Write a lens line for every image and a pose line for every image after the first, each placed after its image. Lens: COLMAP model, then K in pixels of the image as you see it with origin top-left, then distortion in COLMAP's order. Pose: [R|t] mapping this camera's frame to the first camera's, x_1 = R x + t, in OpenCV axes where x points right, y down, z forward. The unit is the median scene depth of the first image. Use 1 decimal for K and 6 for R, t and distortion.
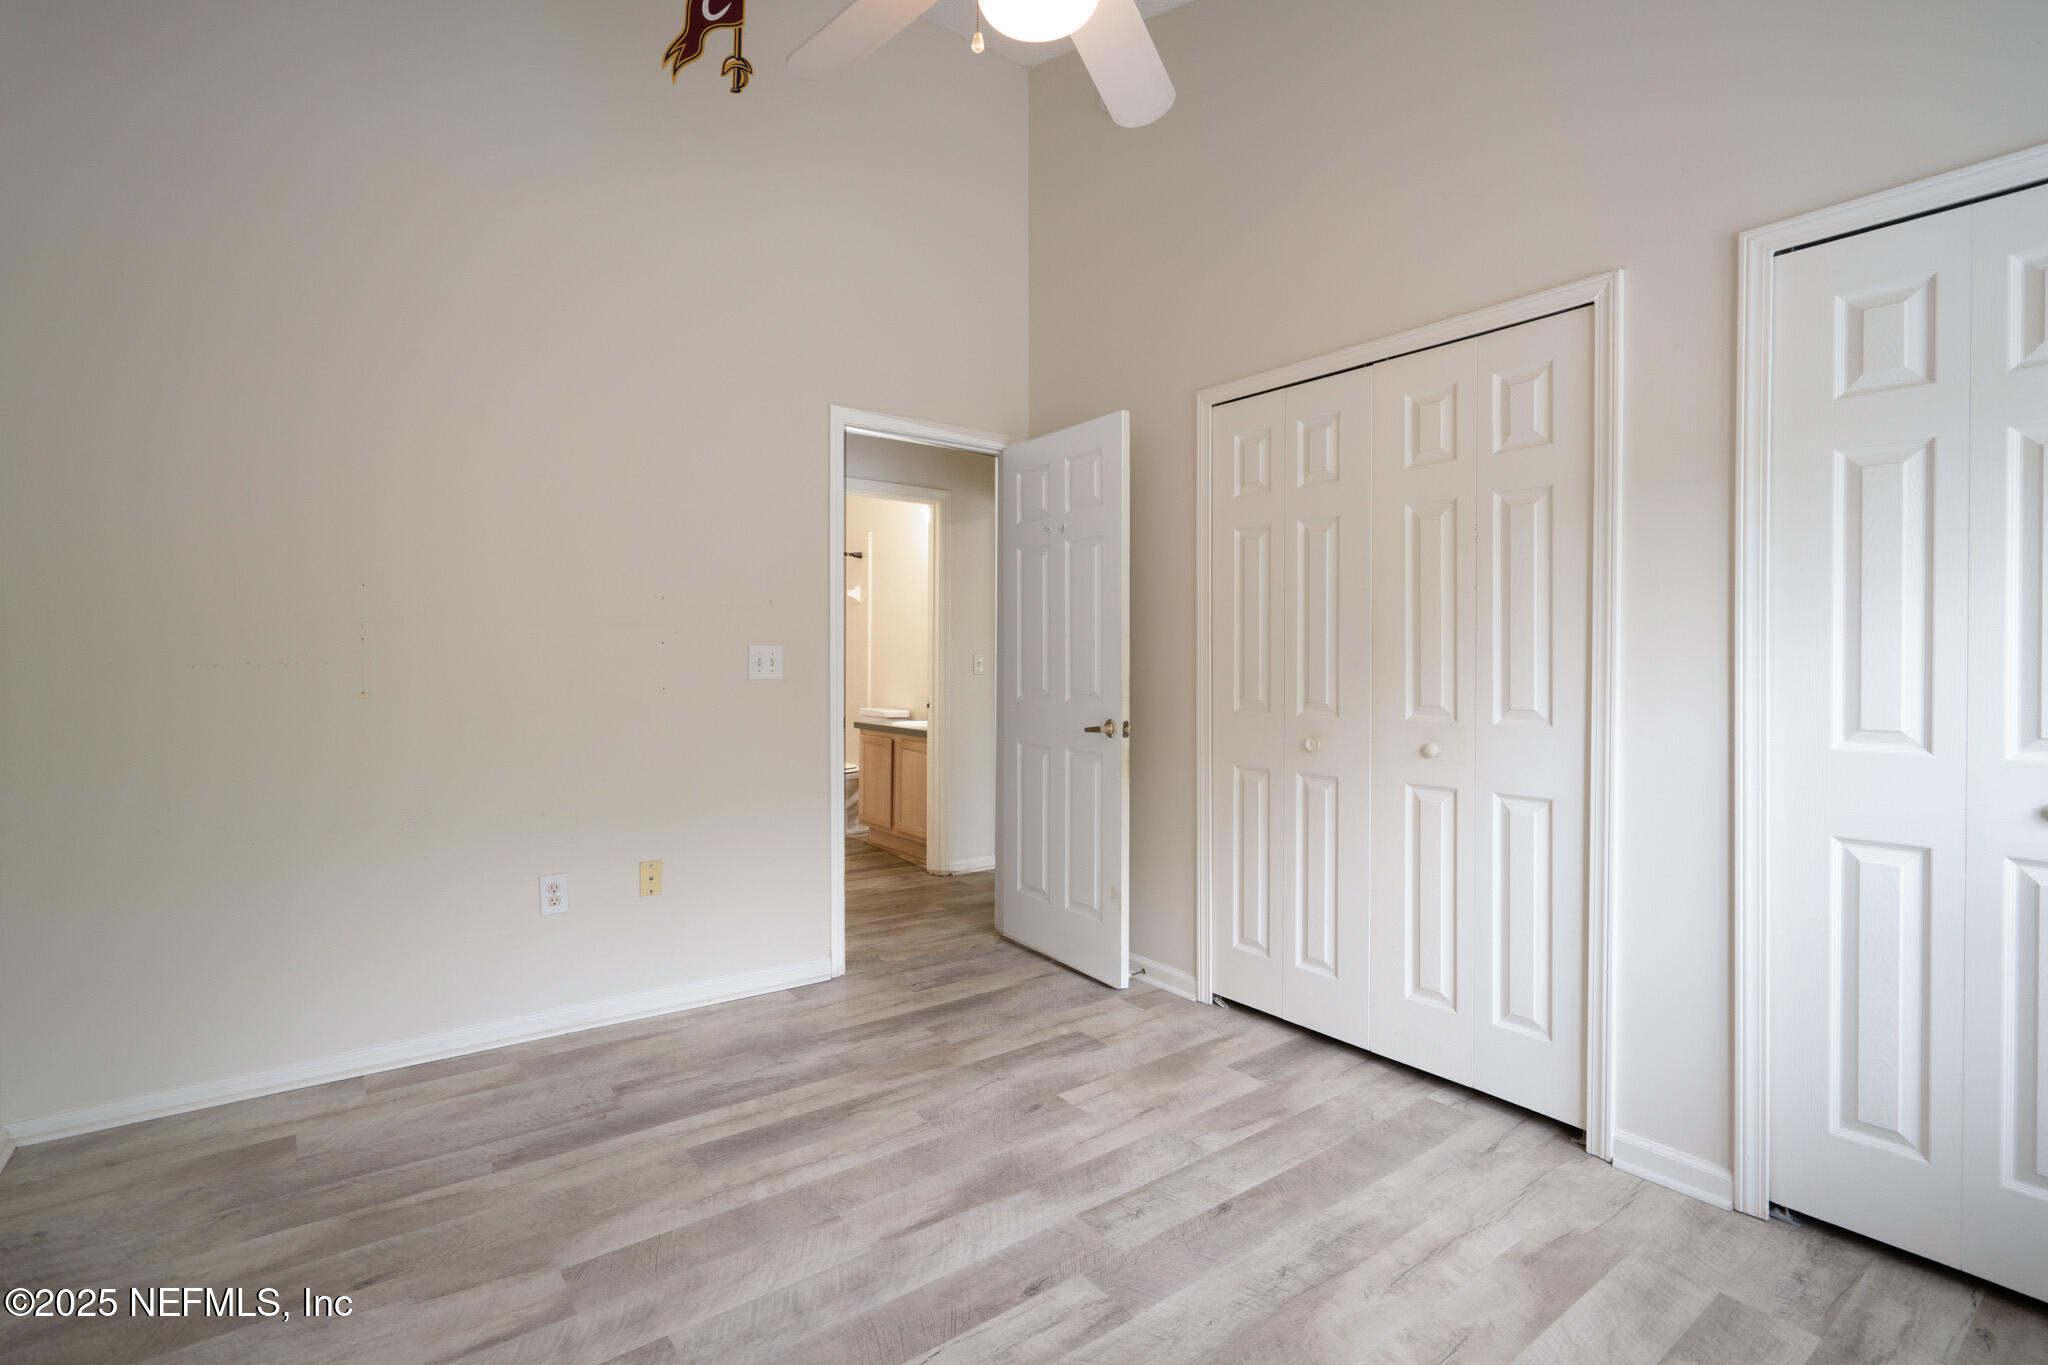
lens RADIAL K [[956.6, 0, 1033.5], [0, 956.6, 671.6], [0, 0, 1]] dist [-0.003971, -0.000345]
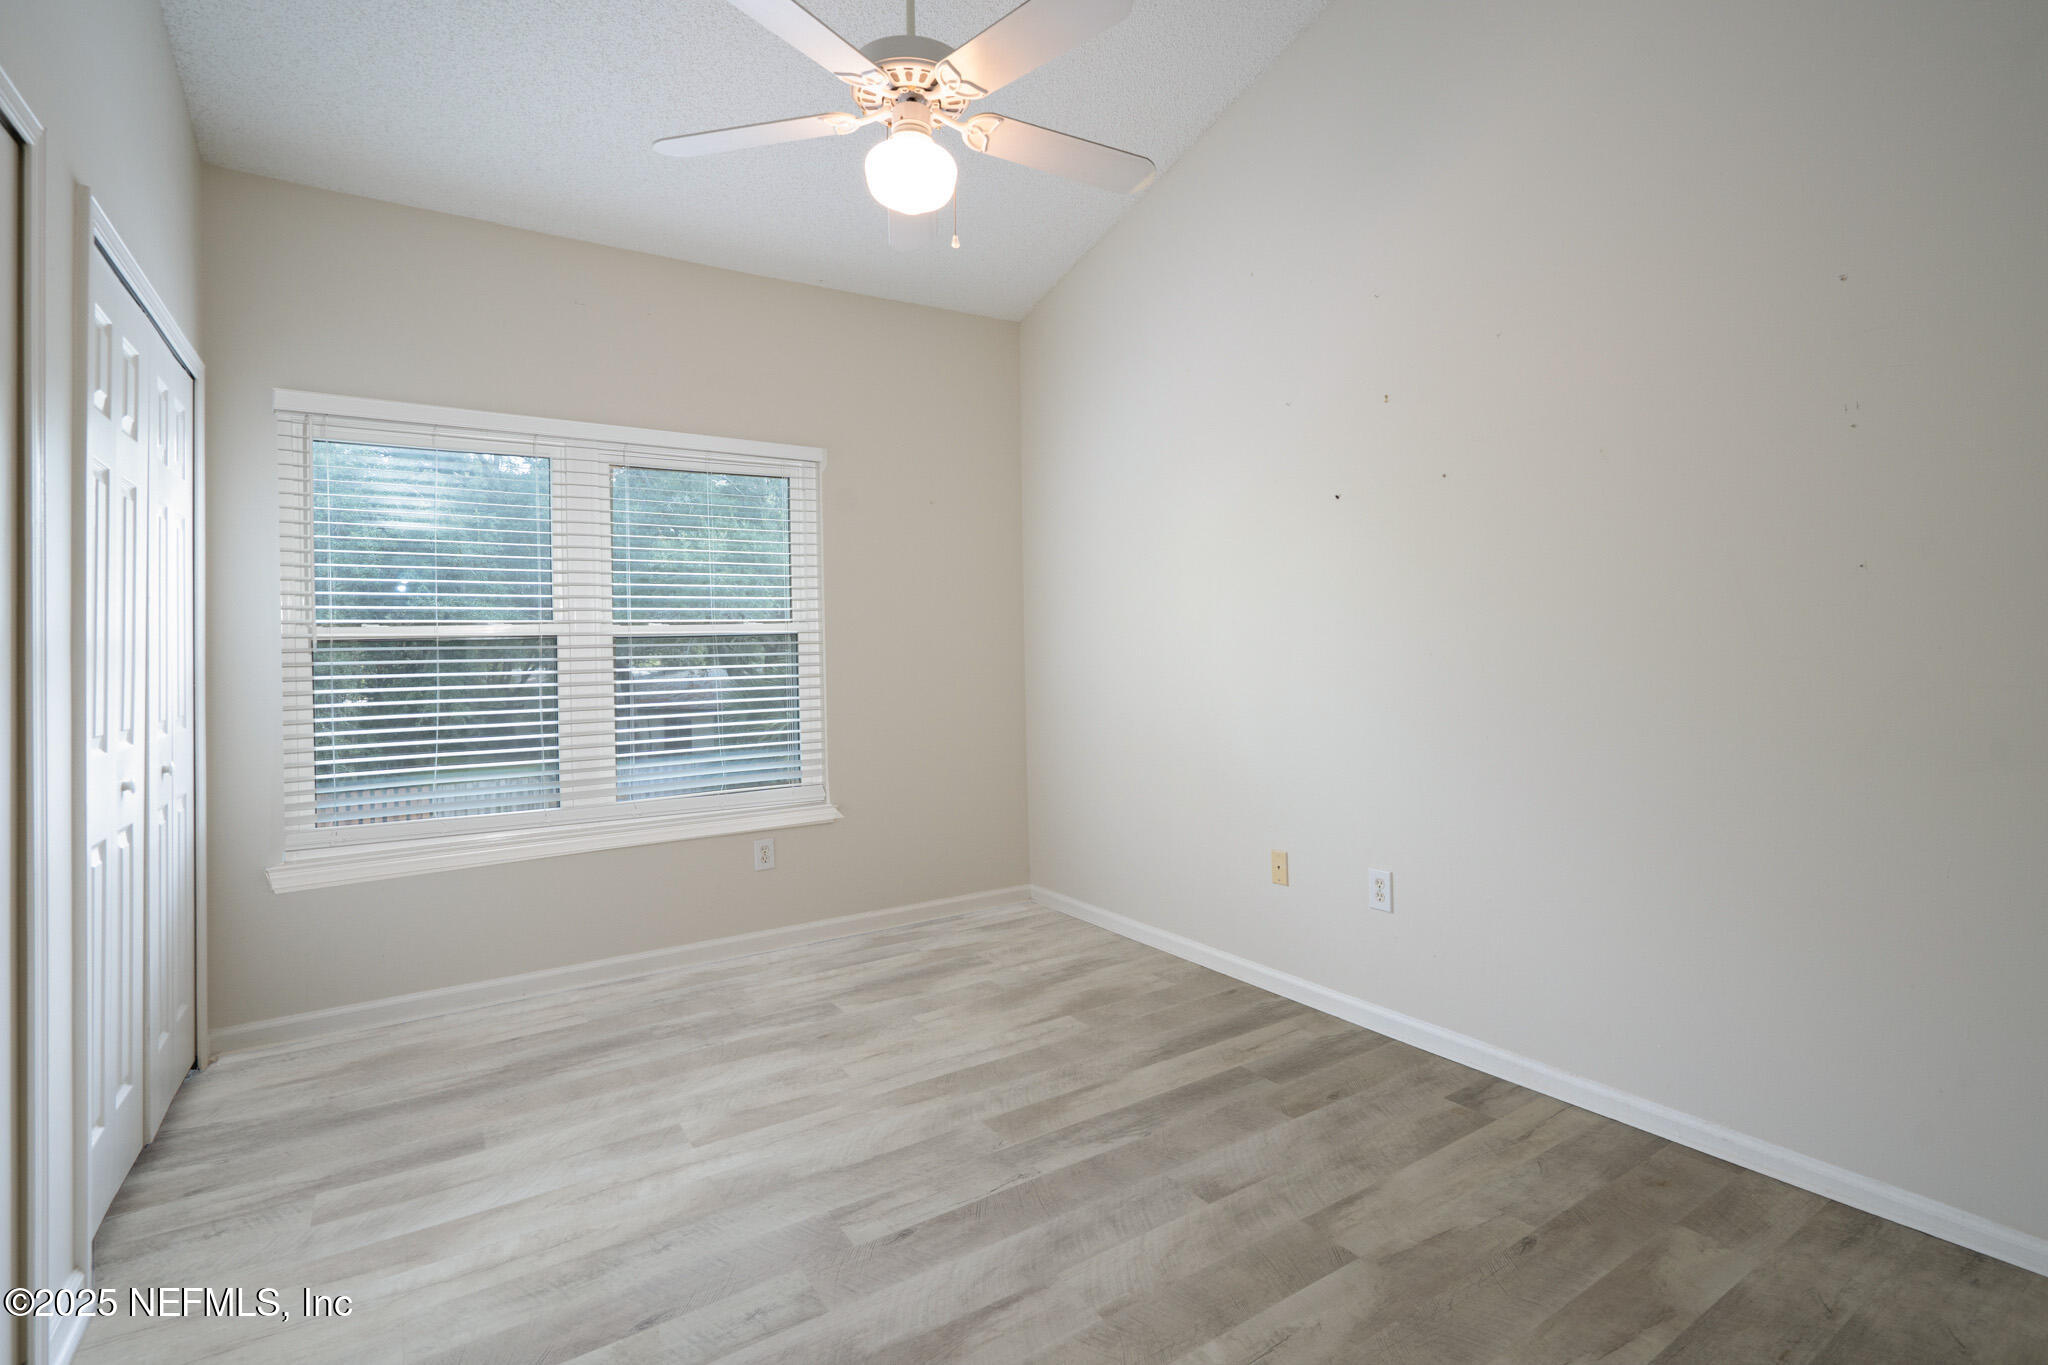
lens RADIAL K [[956.6, 0, 1030.6], [0, 956.6, 629.1], [0, 0, 1]] dist [-0.003971, -0.000345]
pose [[-0.996198, 0.019299, 0.084952, -0.247959], [0.018663, 0.999792, -0.008272, -0.038352], [-0.085094, -0.006655, -0.996351, 2.052408]]
